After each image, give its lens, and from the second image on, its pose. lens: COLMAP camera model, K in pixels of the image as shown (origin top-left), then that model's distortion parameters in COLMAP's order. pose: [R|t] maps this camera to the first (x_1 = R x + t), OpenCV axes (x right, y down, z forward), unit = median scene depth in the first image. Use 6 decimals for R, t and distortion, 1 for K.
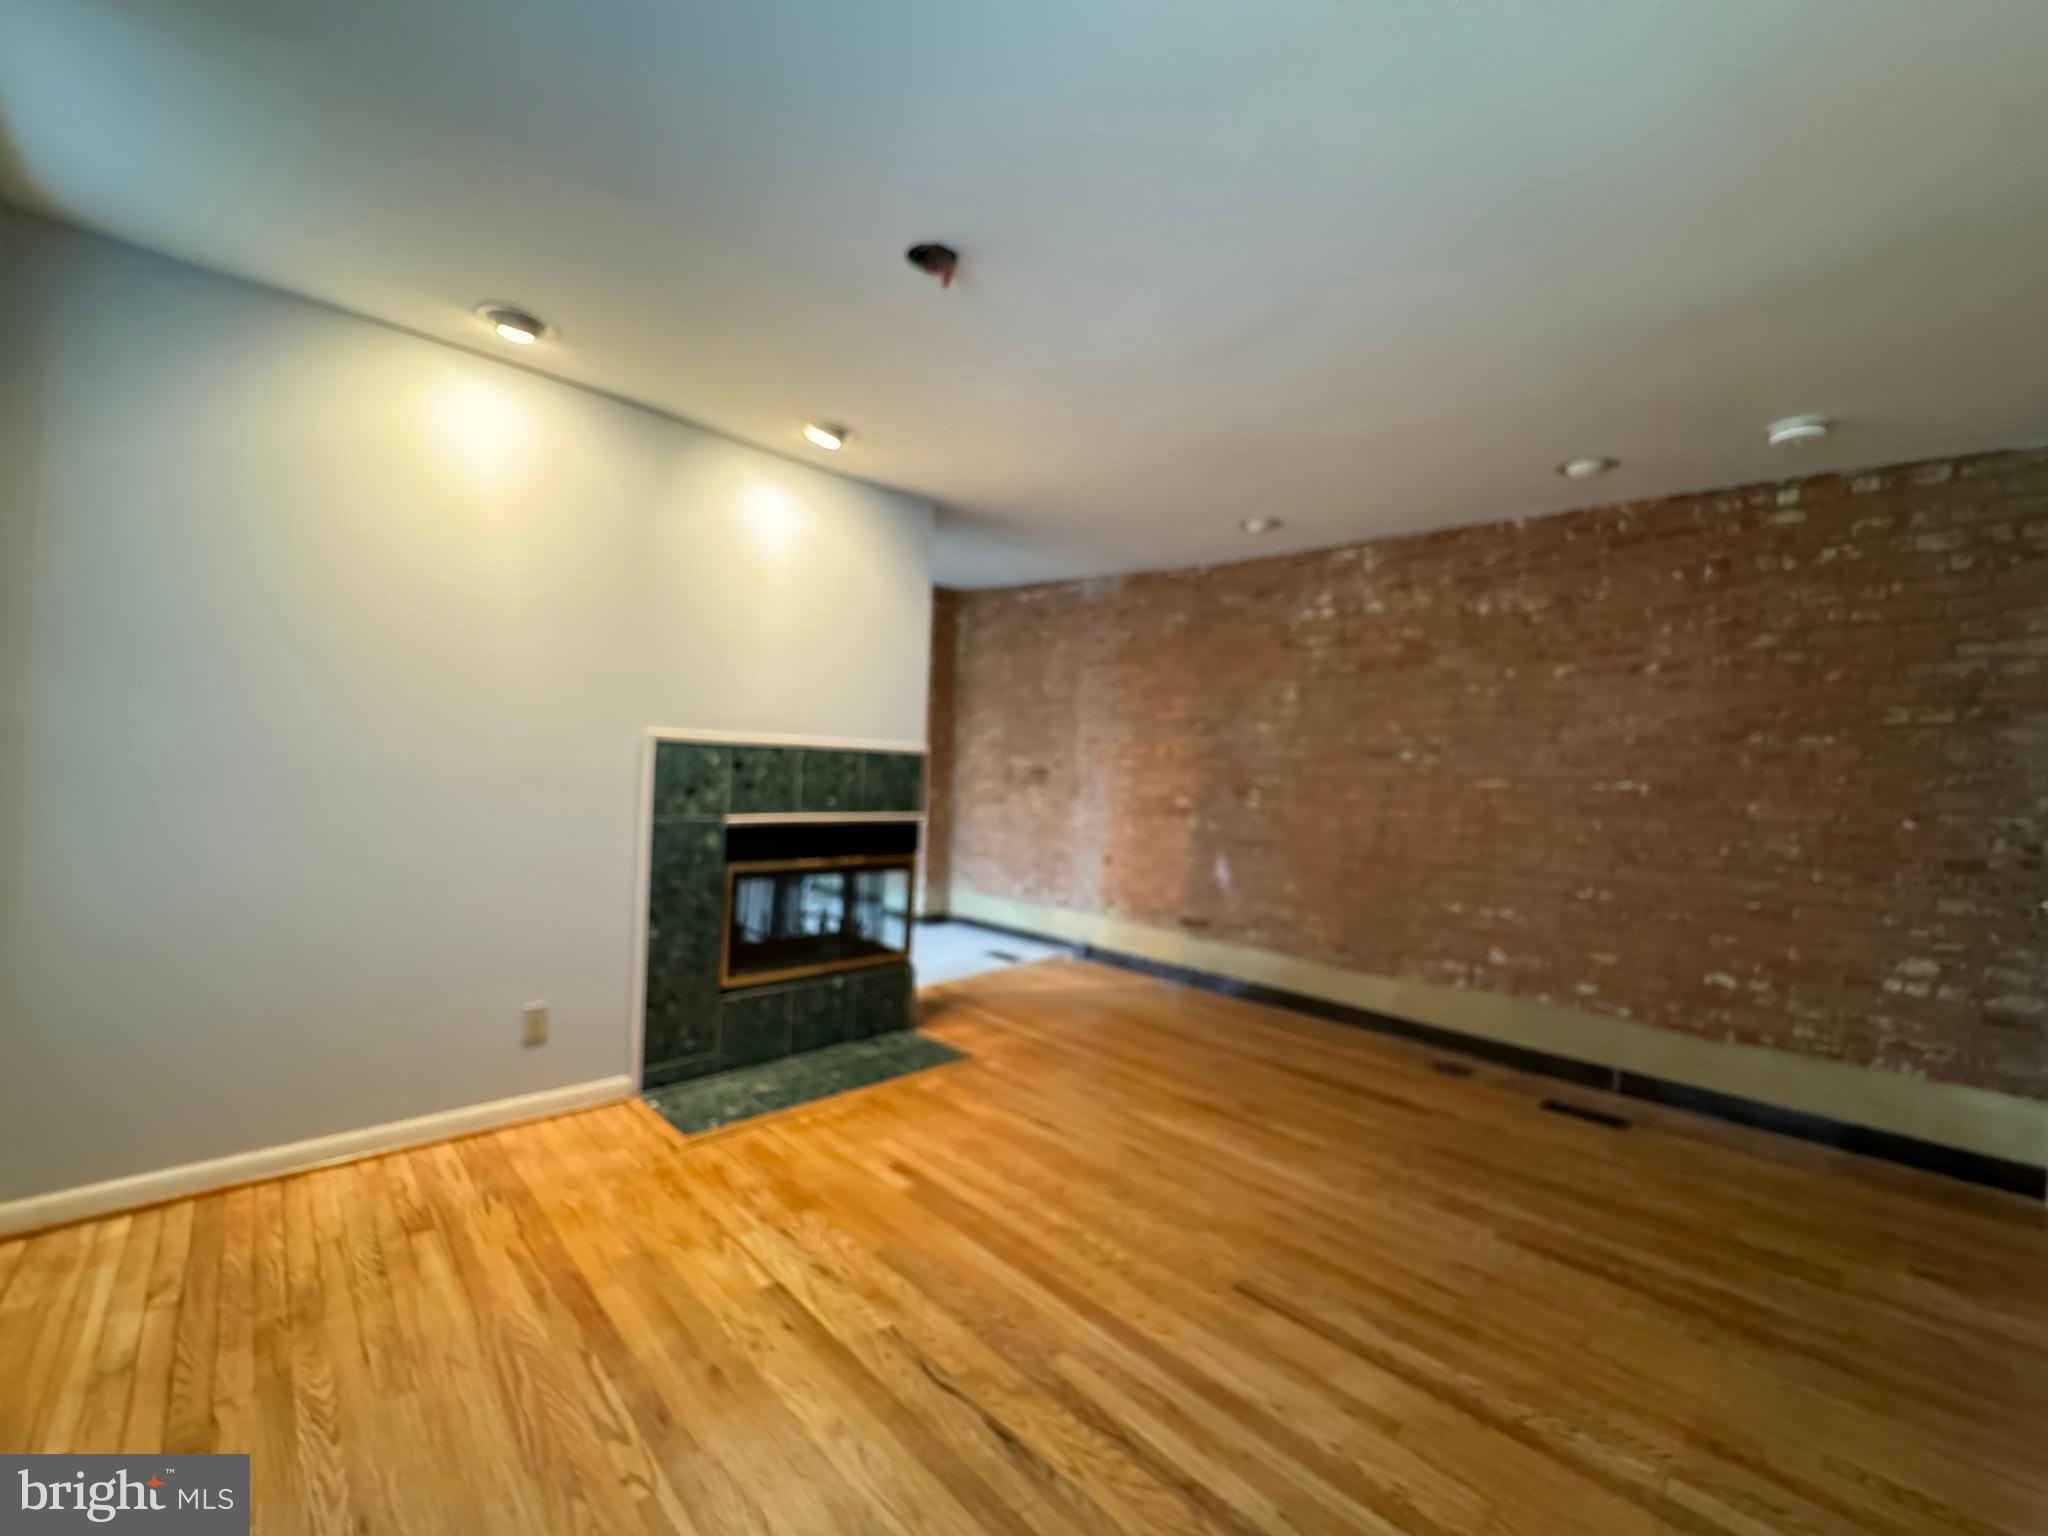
lens RADIAL K [[838.2, 0, 1024.0], [0, 838.2, 768.0], [0, 0, 1]] dist [-0.001511, -0.000130]
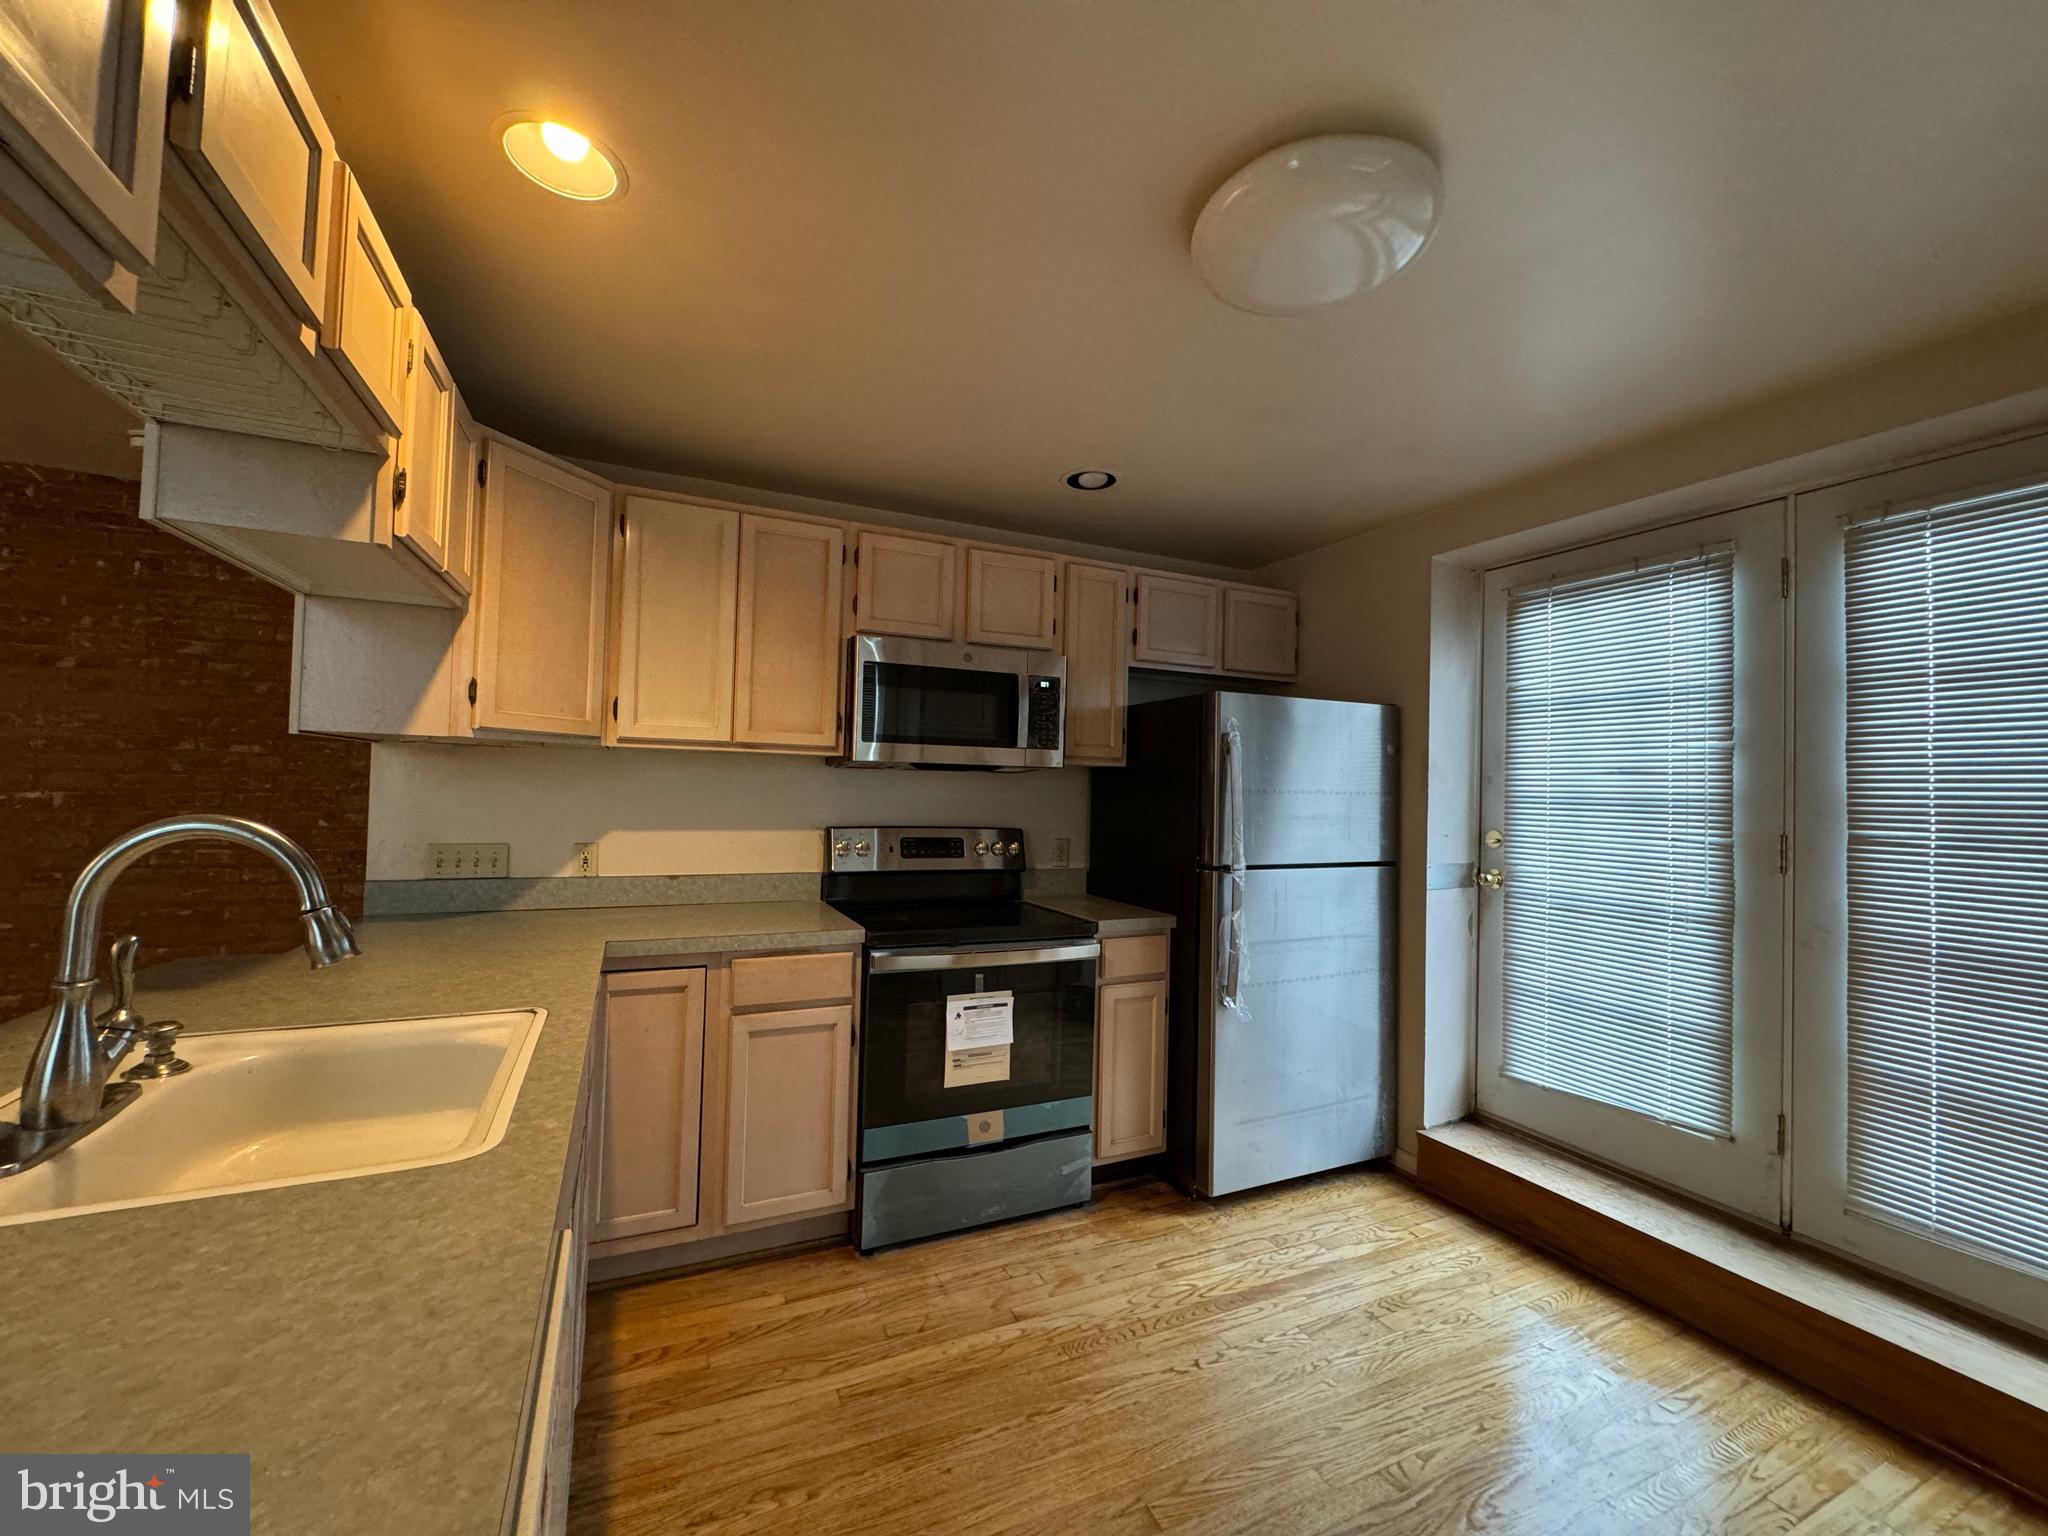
lens RADIAL K [[825.4, 0, 1020.6], [0, 825.4, 768.5], [0, 0, 1]] dist [-0.001681, -0.000026]
pose [[0.309666, -0.009769, 0.950795, 0.261893], [-0.008349, 0.999881, 0.012993, -0.029877], [-0.950809, -0.011962, 0.309548, -0.261846]]
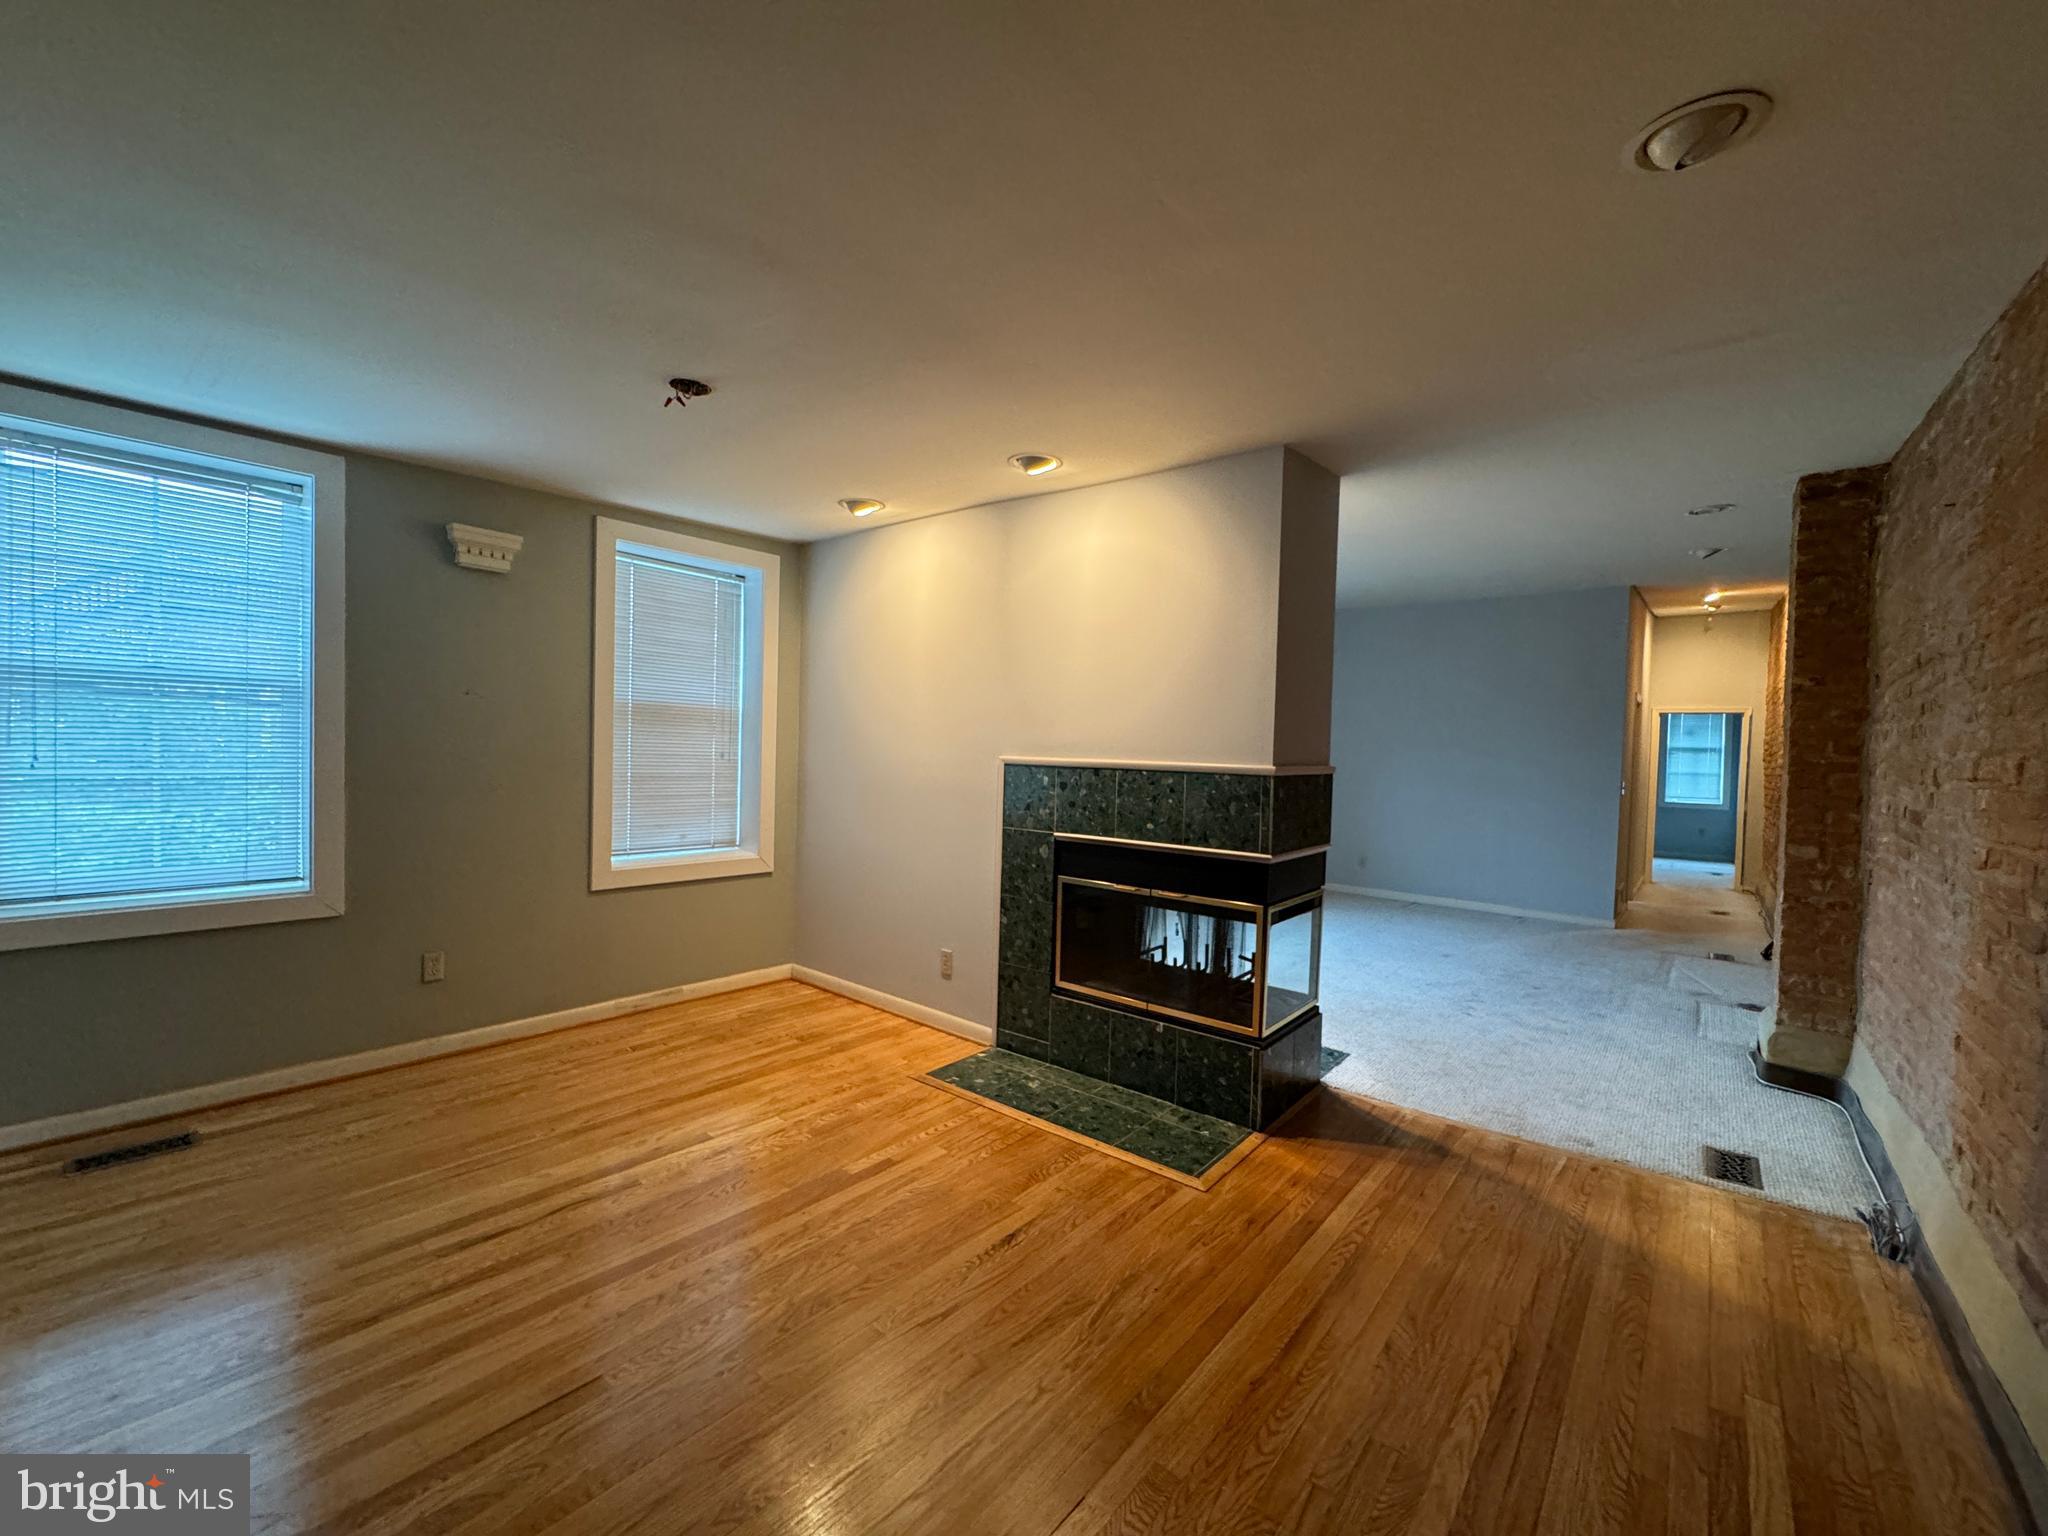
lens RADIAL K [[825.4, 0, 1020.6], [0, 825.4, 768.5], [0, 0, 1]] dist [-0.001681, -0.000026]
pose [[0.118255, -0.014134, -0.992883, 0.787970], [-0.023476, 0.999579, -0.017026, -0.006207], [0.992706, 0.025323, 0.117873, 0.893116]]
